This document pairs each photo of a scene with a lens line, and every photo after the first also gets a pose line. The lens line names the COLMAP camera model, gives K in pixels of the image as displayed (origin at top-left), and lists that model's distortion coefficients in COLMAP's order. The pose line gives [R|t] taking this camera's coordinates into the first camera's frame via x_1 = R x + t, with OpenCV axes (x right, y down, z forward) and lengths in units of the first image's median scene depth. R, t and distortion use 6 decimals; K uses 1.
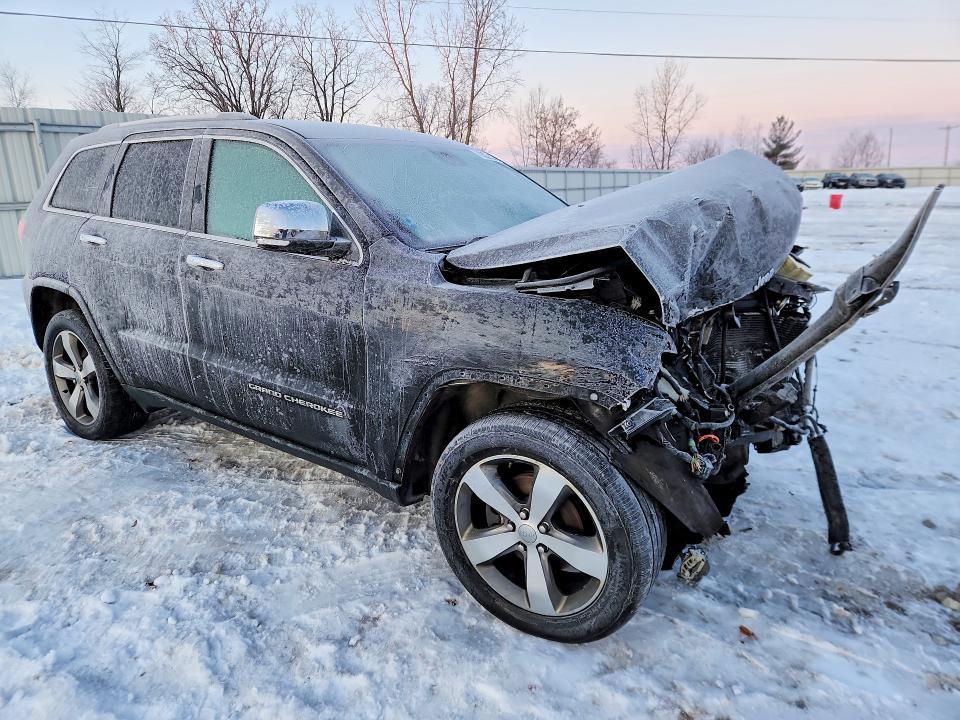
lens RADIAL K [[678.7, 0, 480.0], [0, 678.7, 360.0], [0, 0, 1]] dist [0.000879, 0.000543]
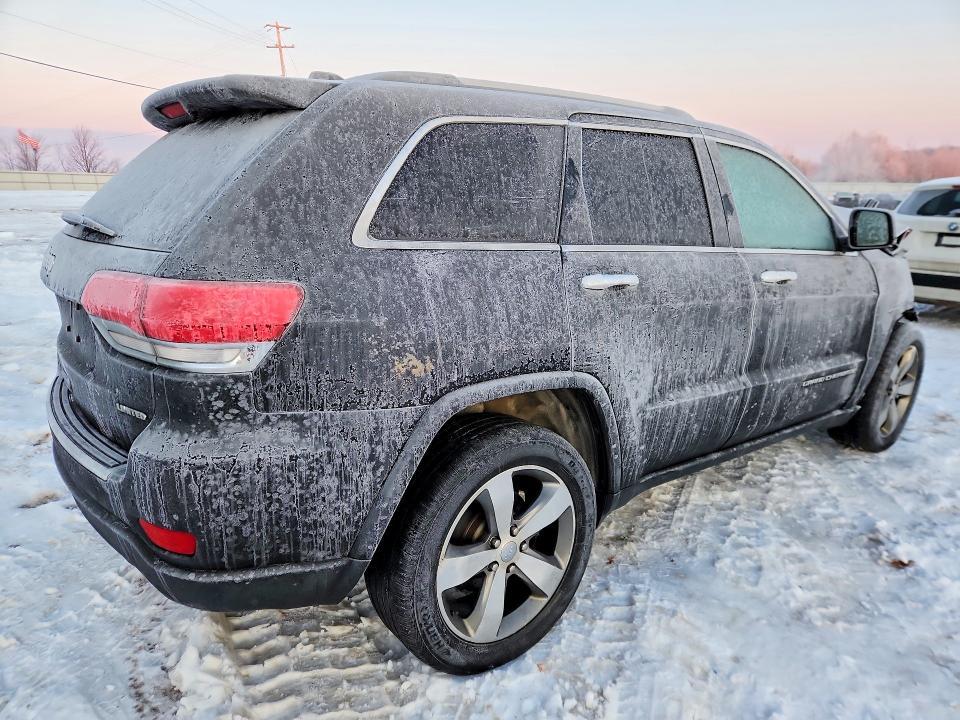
lens RADIAL K [[678.7, 0, 480.0], [0, 678.7, 360.0], [0, 0, 1]] dist [0.000879, 0.000543]
pose [[0.275656, -0.231805, 0.932888, -1.347192], [0.229803, 0.958239, 0.170201, -0.272208], [-0.933383, 0.167464, 0.317414, 1.043809]]
